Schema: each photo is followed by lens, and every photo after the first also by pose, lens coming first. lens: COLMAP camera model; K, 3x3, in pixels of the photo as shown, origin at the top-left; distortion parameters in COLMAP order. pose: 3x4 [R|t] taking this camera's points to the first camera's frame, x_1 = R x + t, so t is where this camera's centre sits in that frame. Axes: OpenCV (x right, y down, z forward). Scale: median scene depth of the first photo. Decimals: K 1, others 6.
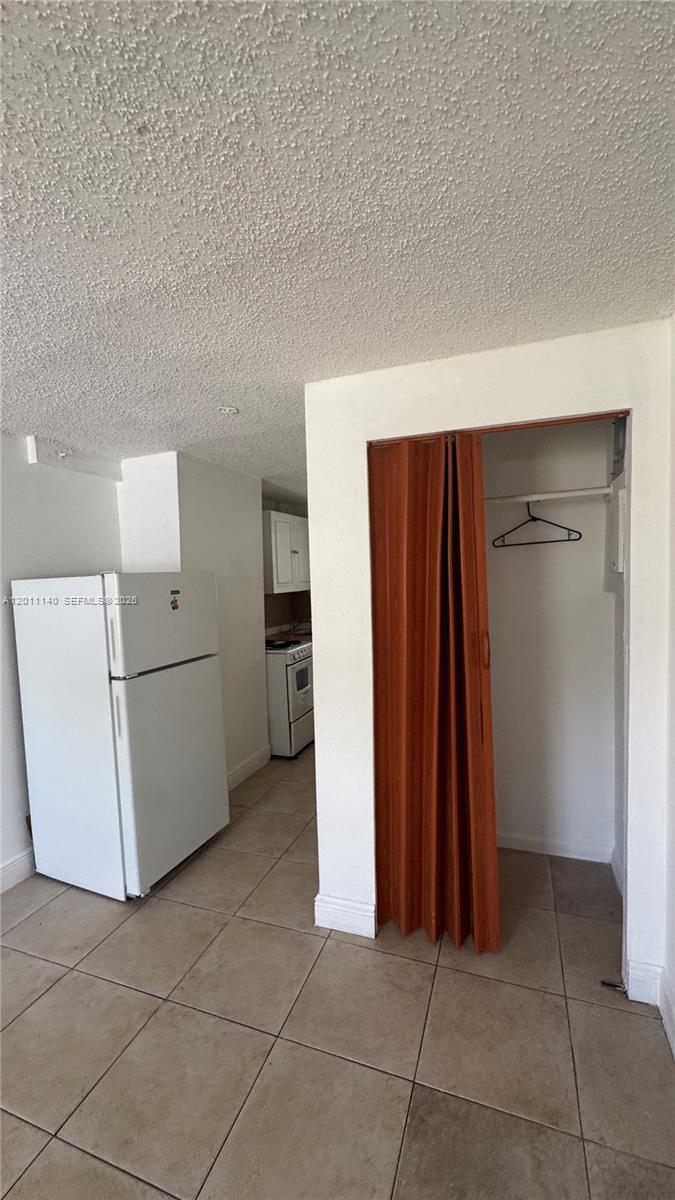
lens RADIAL K [[479.6, 0, 344.9], [0, 479.6, 601.7], [0, 0, 1]] dist [-0.000109, 0.000034]
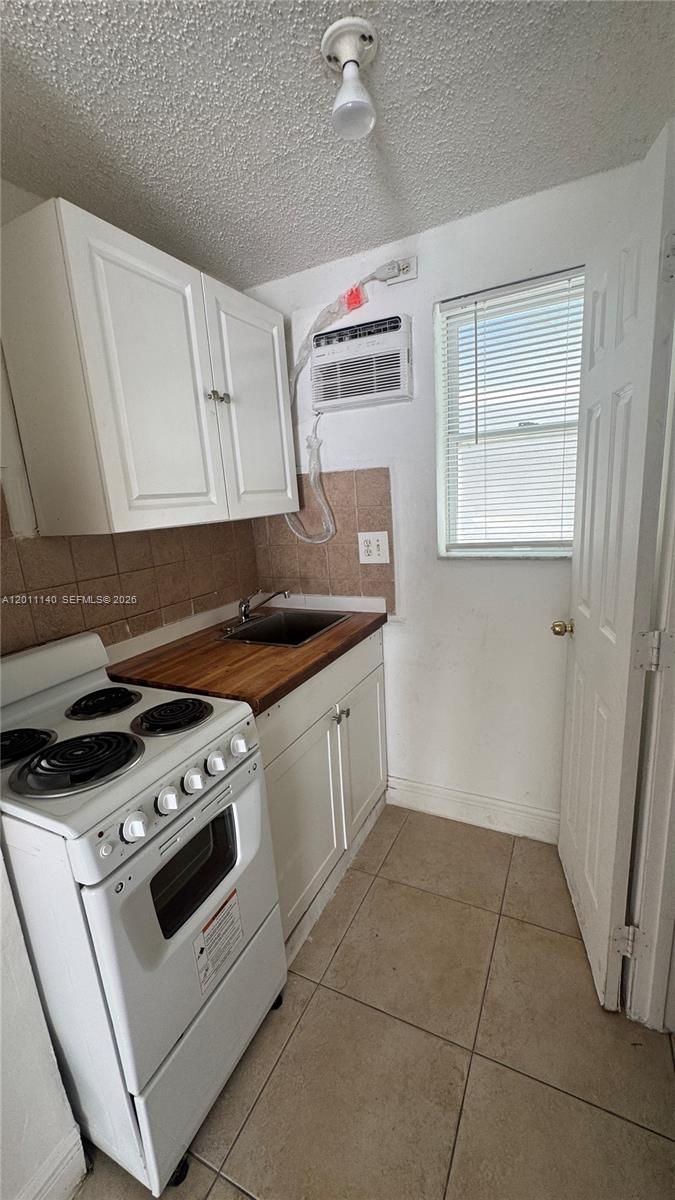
lens RADIAL K [[481.4, 0, 335.1], [0, 481.4, 599.9], [0, 0, 1]] dist [-0.000095, 0.000087]
pose [[0.993156, -0.006446, -0.116618, 0.023233], [0.024852, 0.987273, 0.157078, -0.037294], [0.114121, -0.158901, 0.980677, 1.448572]]
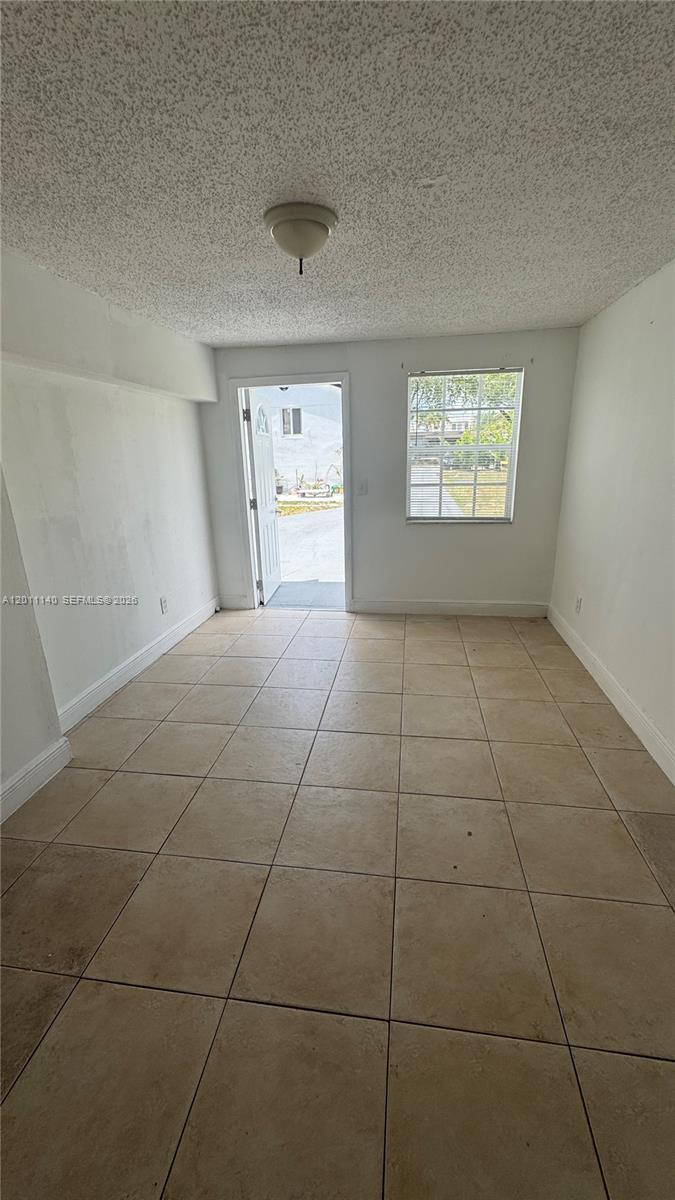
lens RADIAL K [[469.9, 0, 337.5], [0, 469.9, 600.0], [0, 0, 1]] dist [0.000888, 0.000067]
pose [[-0.979688, 0.109835, -0.167774, -0.265495], [0.041363, 0.929350, 0.366876, -0.027854], [0.196217, 0.352484, -0.915016, 0.947341]]
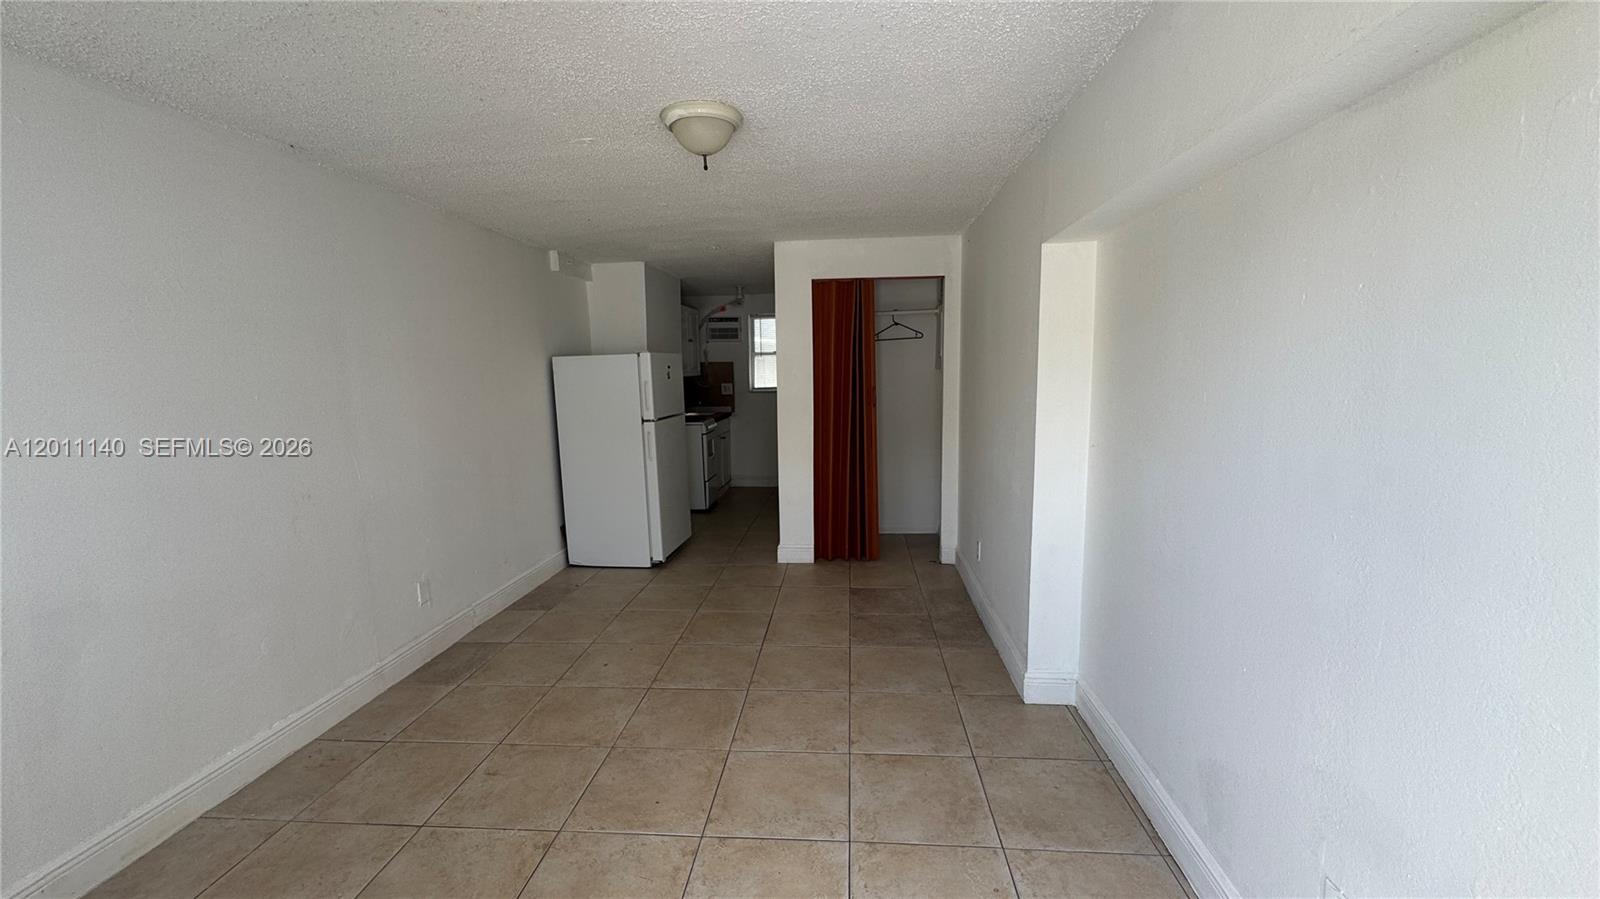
lens RADIAL K [[639.5, 0, 800.0], [0, 639.5, 449.5], [0, 0, 1]] dist [-0.000109, 0.000034]
pose [[0.965713, -0.020231, 0.258823, -0.540167], [0.004210, 0.998048, 0.062303, 0.126147], [-0.259578, -0.059077, 0.963913, -1.130592]]
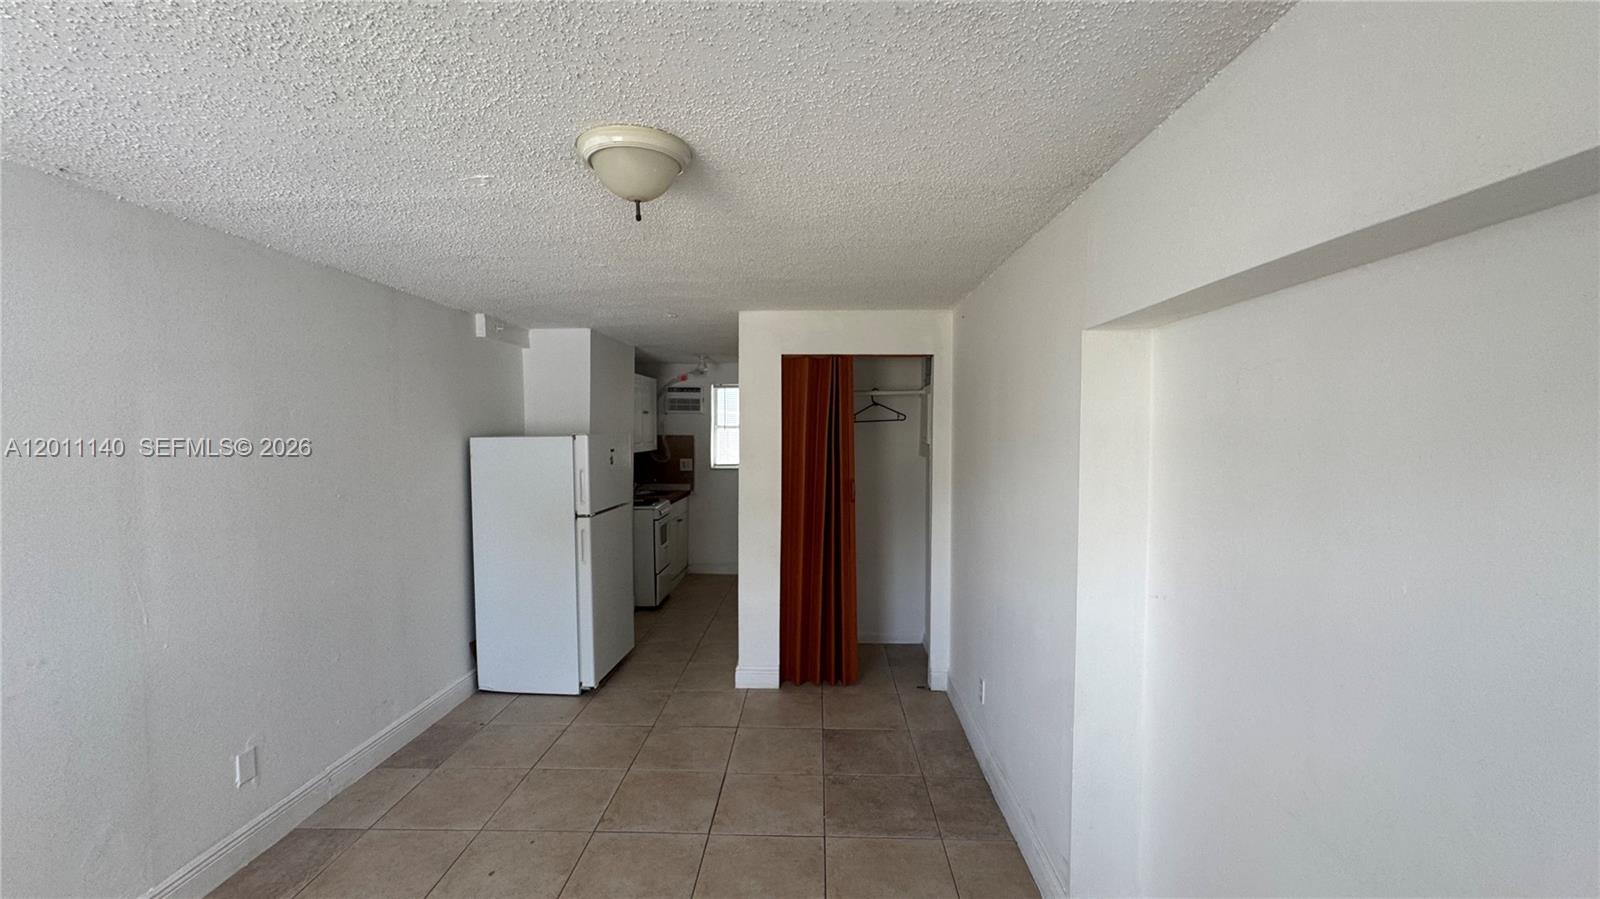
lens RADIAL K [[639.5, 0, 800.0], [0, 639.5, 449.5], [0, 0, 1]] dist [-0.000109, 0.000034]
pose [[0.951158, 0.020186, 0.308044, -0.454637], [-0.011173, 0.999457, -0.030995, 0.027205], [-0.308502, 0.026039, 0.950867, -0.828937]]
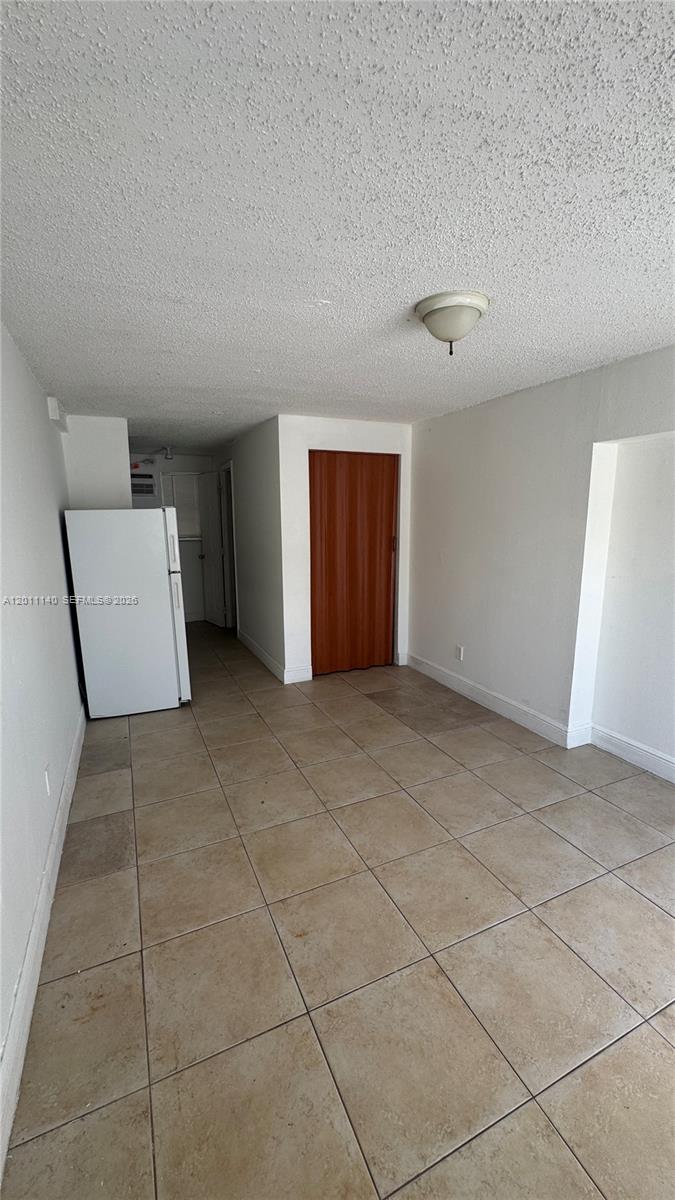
lens RADIAL K [[481.4, 0, 335.1], [0, 481.4, 599.9], [0, 0, 1]] dist [-0.000095, 0.000087]
pose [[0.718609, -0.098835, 0.688355, -1.235451], [0.028134, 0.993170, 0.113230, 0.082638], [-0.694845, -0.062002, 0.716482, -0.581090]]
